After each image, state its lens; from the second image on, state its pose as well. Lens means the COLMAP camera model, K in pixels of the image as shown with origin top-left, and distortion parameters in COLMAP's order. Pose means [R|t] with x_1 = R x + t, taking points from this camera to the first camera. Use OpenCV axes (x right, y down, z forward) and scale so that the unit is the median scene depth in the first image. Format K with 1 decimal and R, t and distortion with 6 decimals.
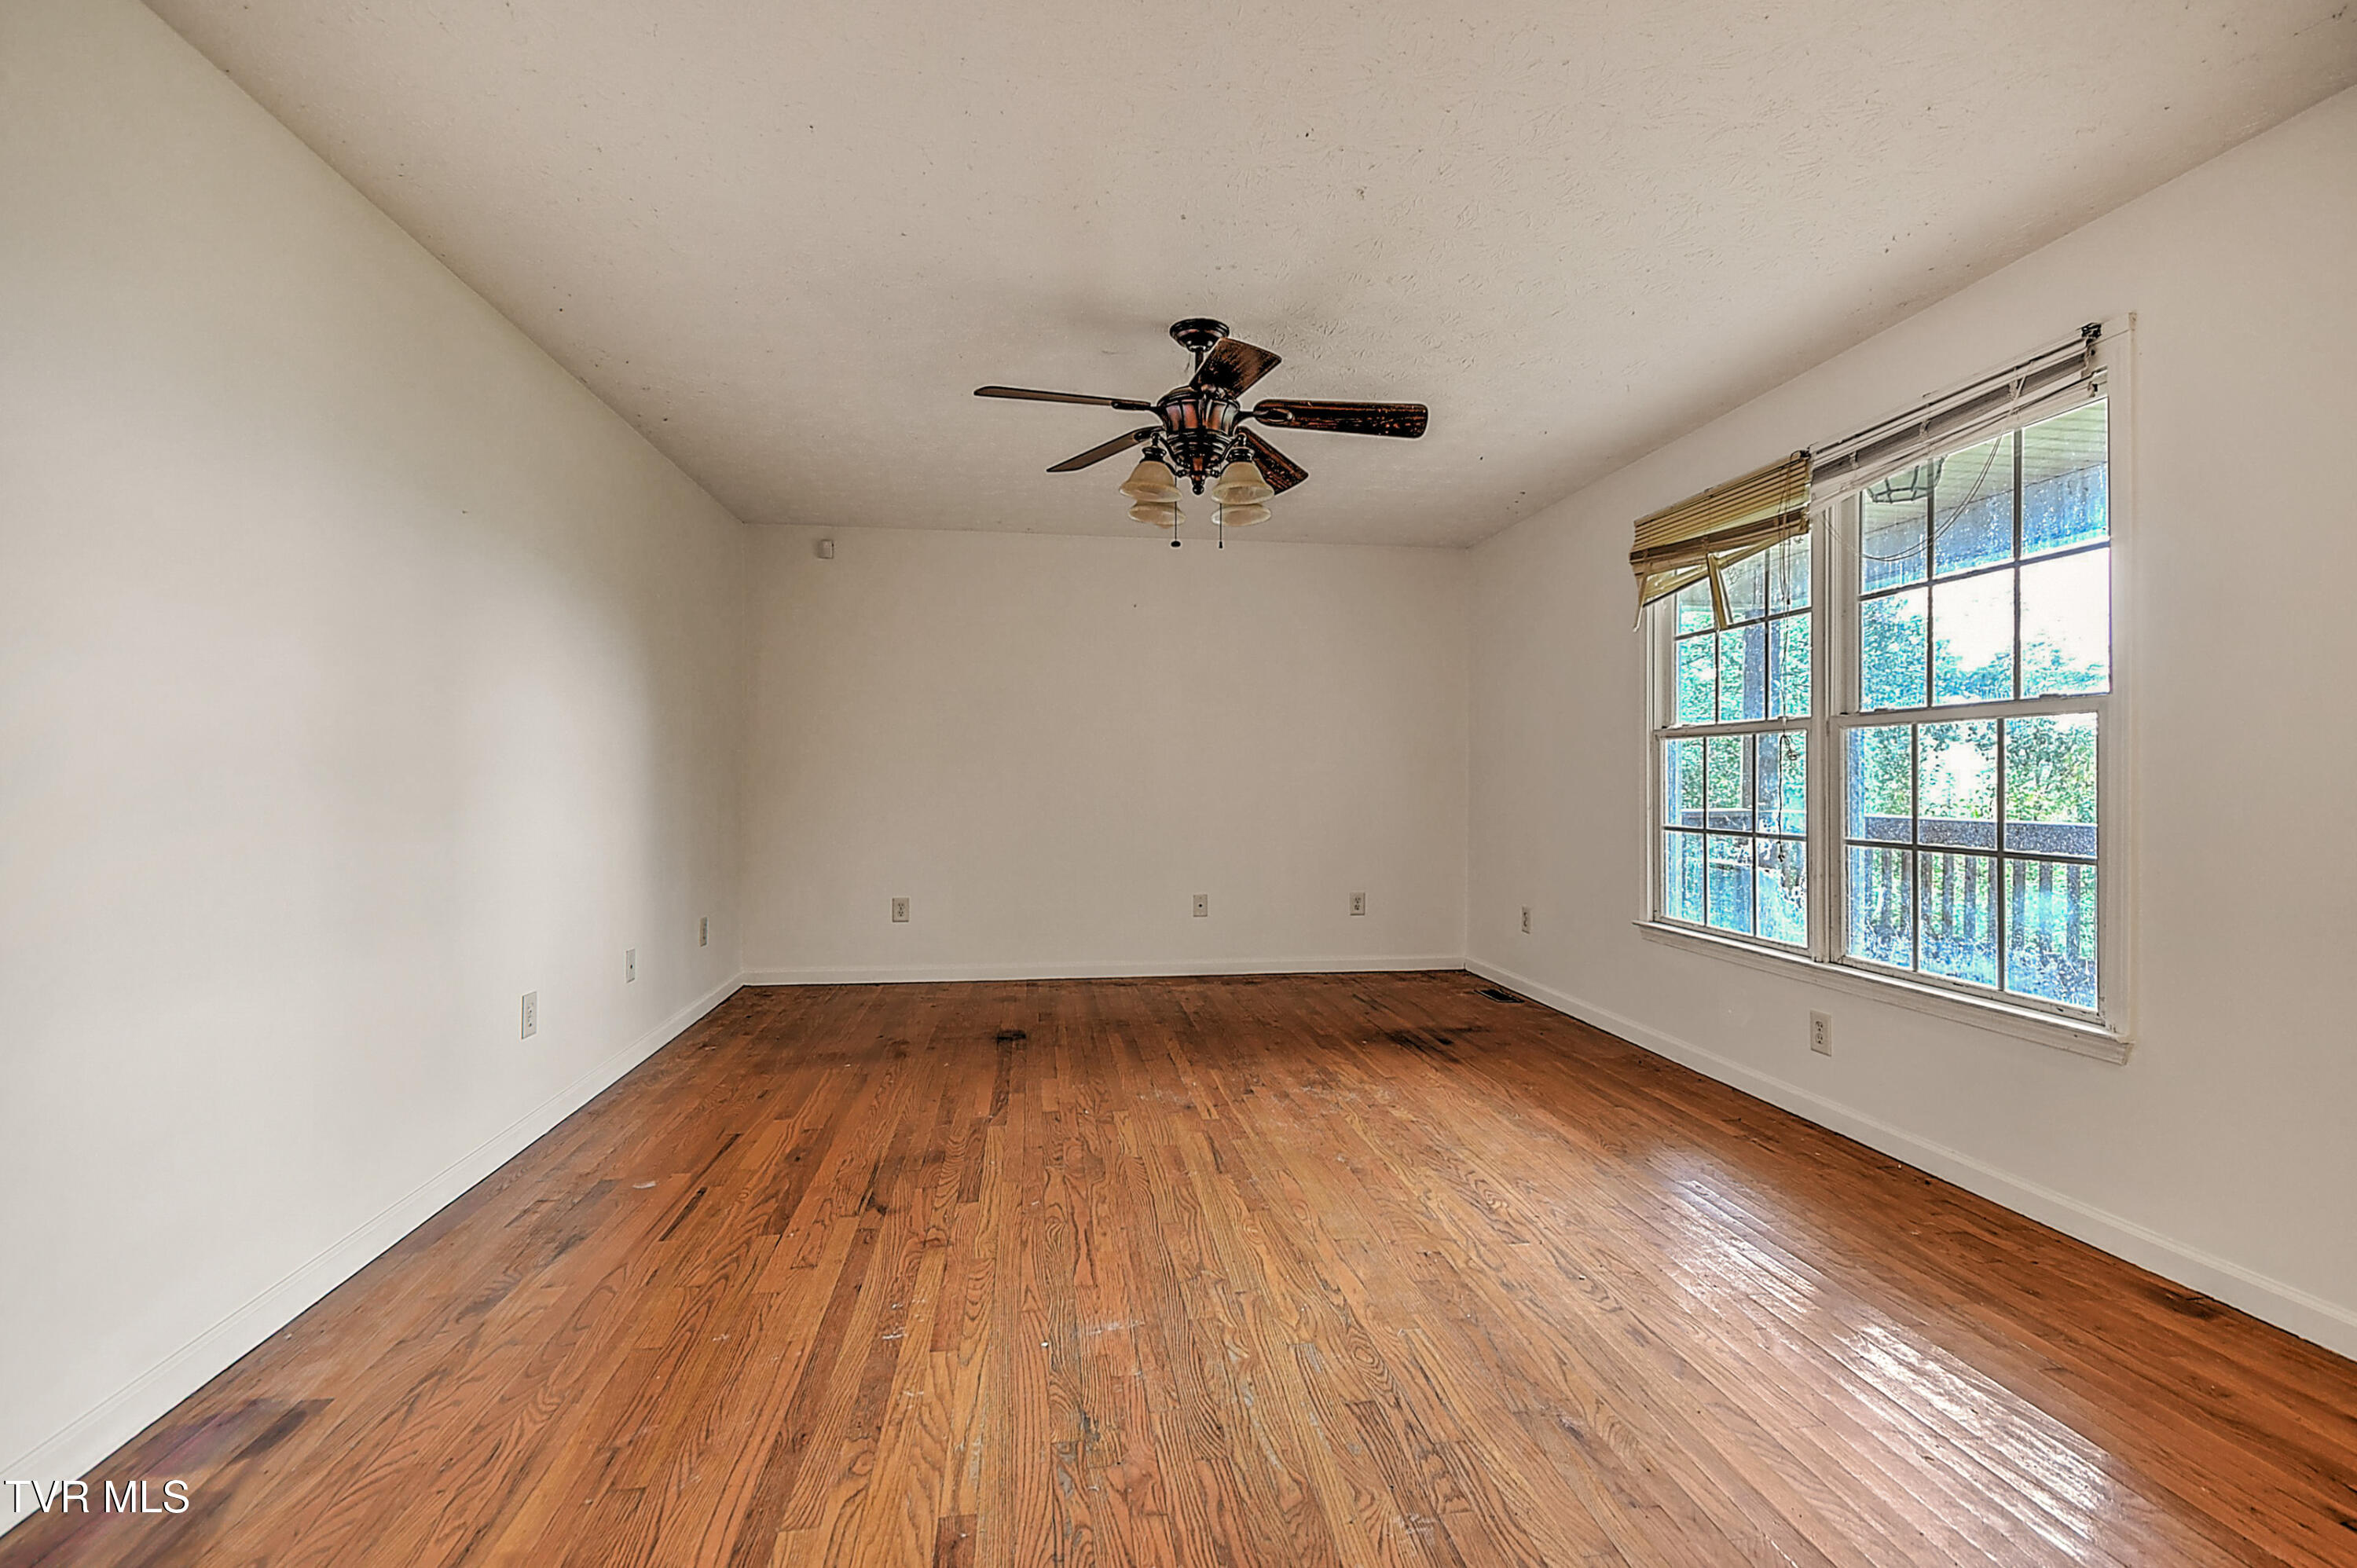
lens RADIAL K [[1019.8, 0, 1186.7], [0, 1019.8, 799.6], [0, 0, 1]] dist [0.031782, -0.010173]
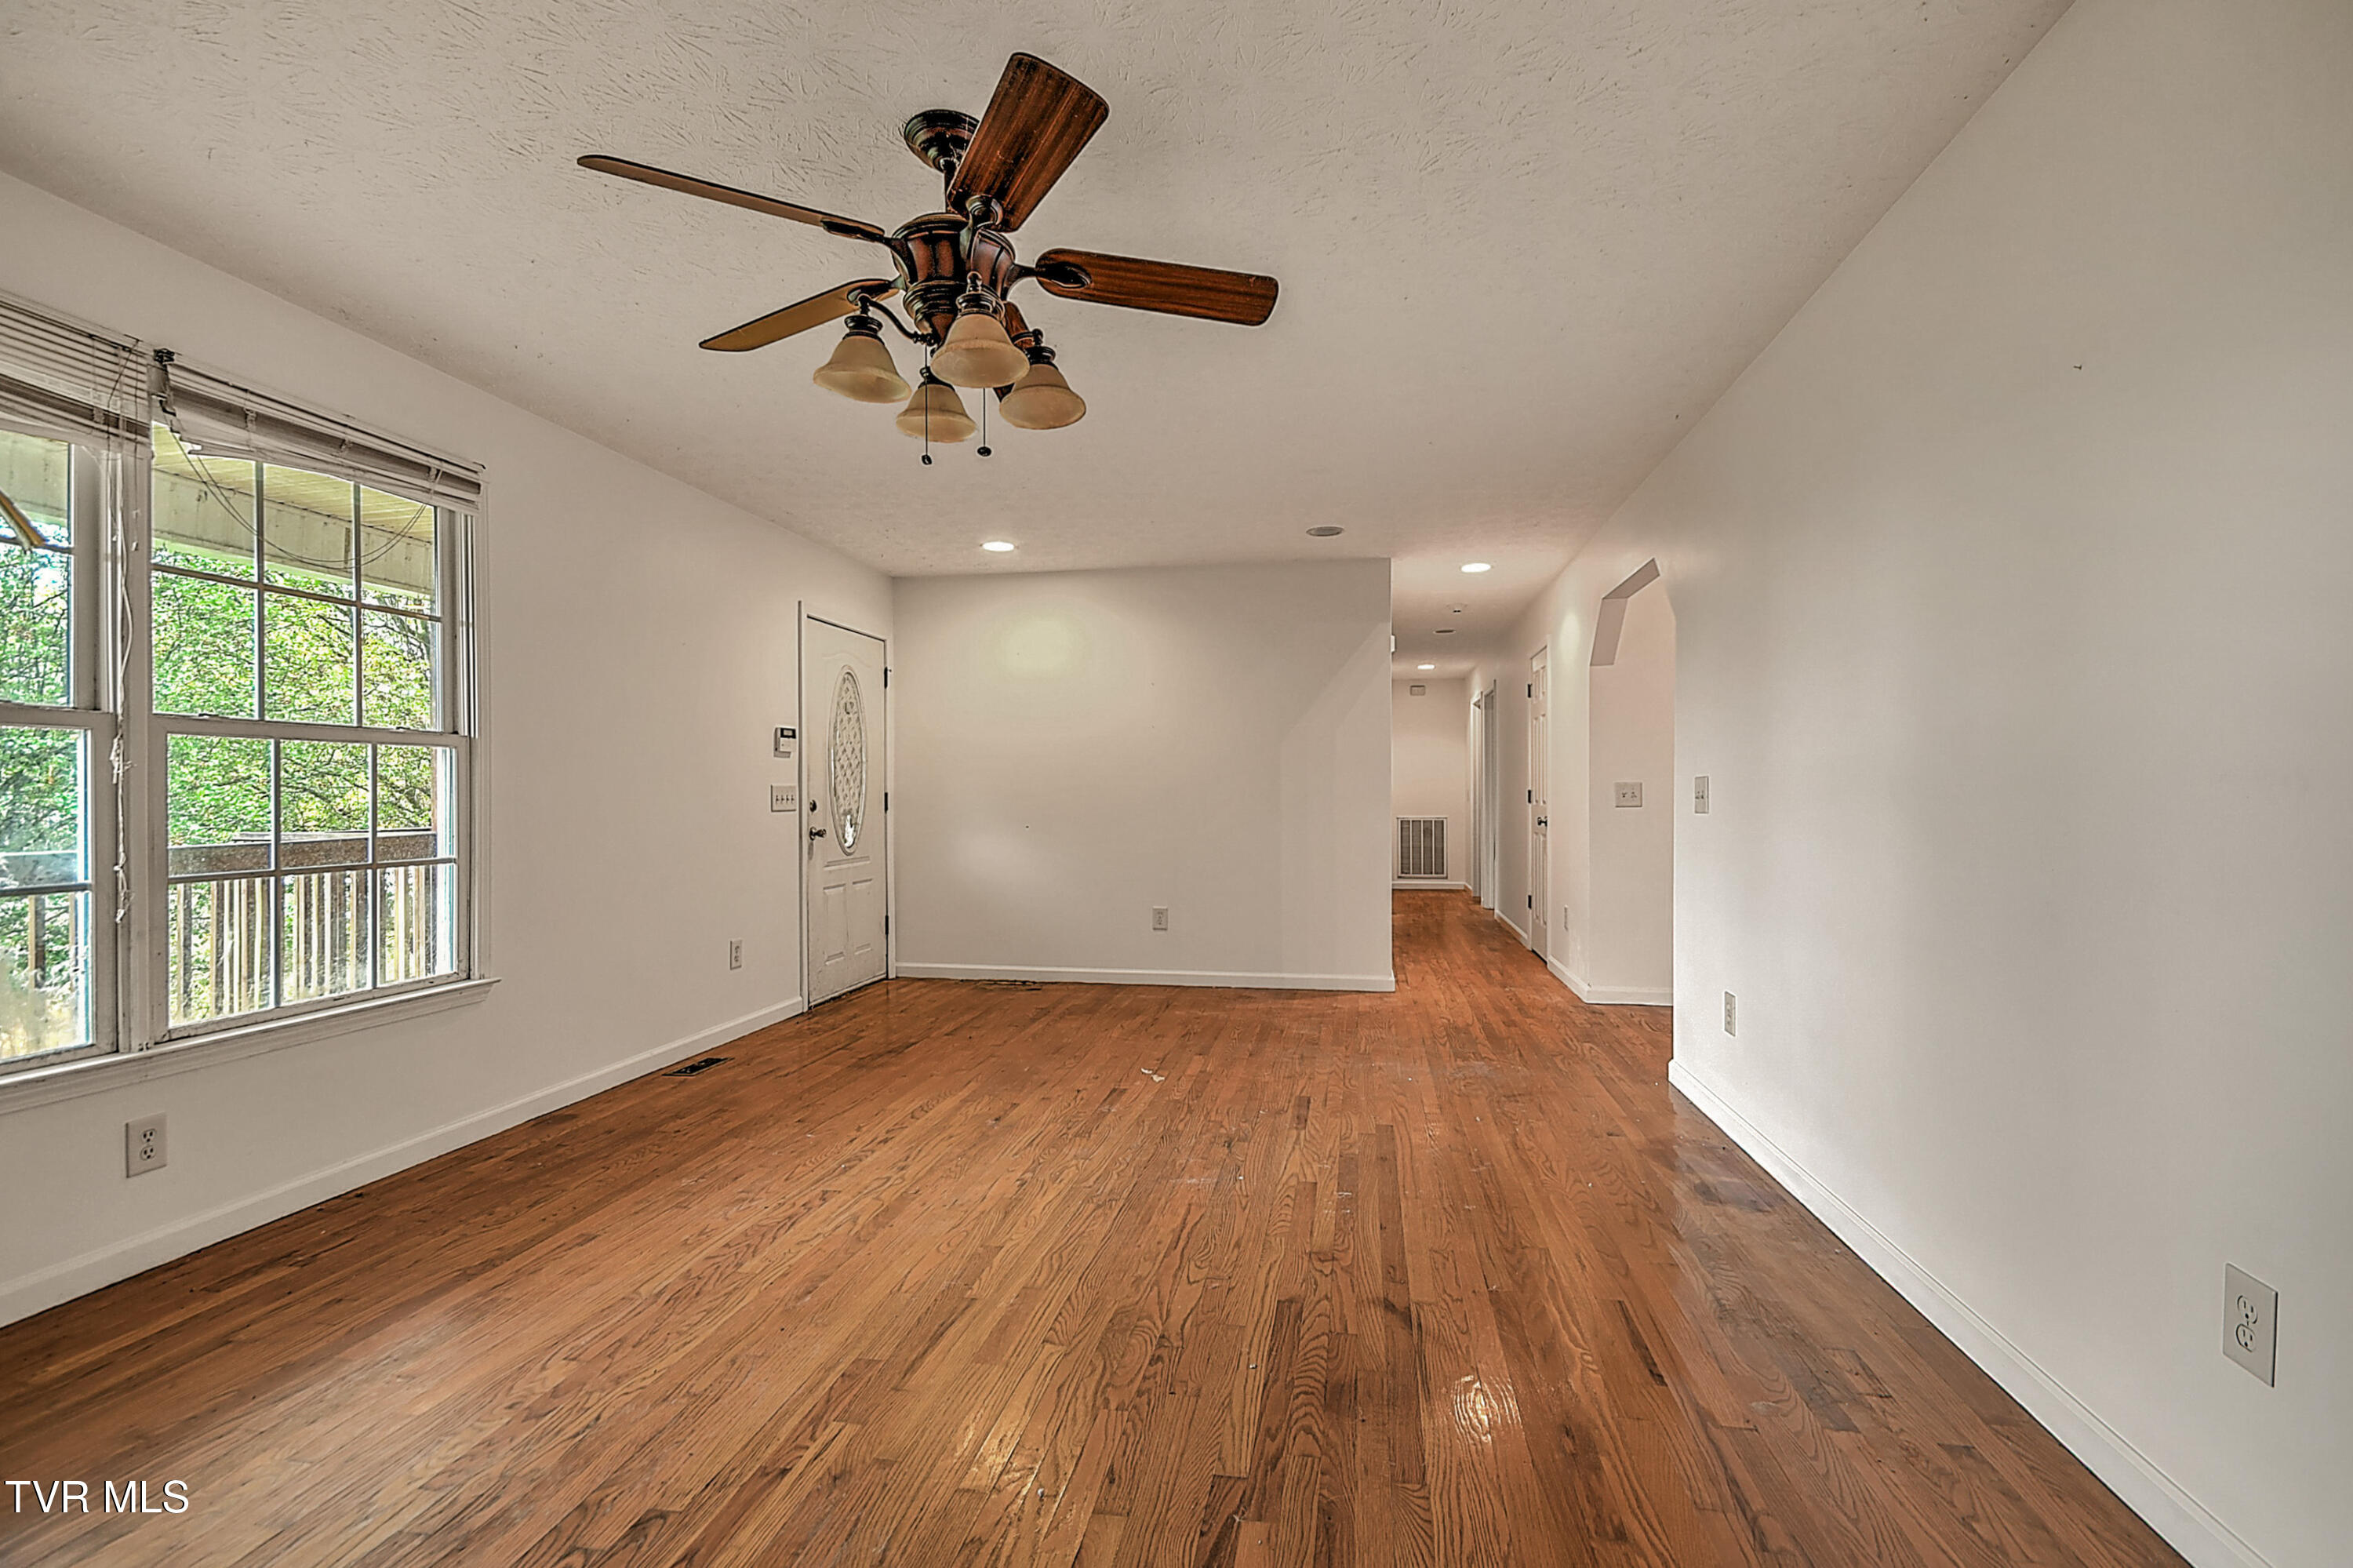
lens RADIAL K [[1018.2, 0, 1184.7], [0, 1018.2, 799.6], [0, 0, 1]] dist [0.031782, -0.010173]
pose [[-0.947917, 0.001017, 0.318515, -0.406573], [0.009252, 0.999661, 0.024341, -0.038248], [-0.318382, 0.026020, -0.947605, 1.845075]]
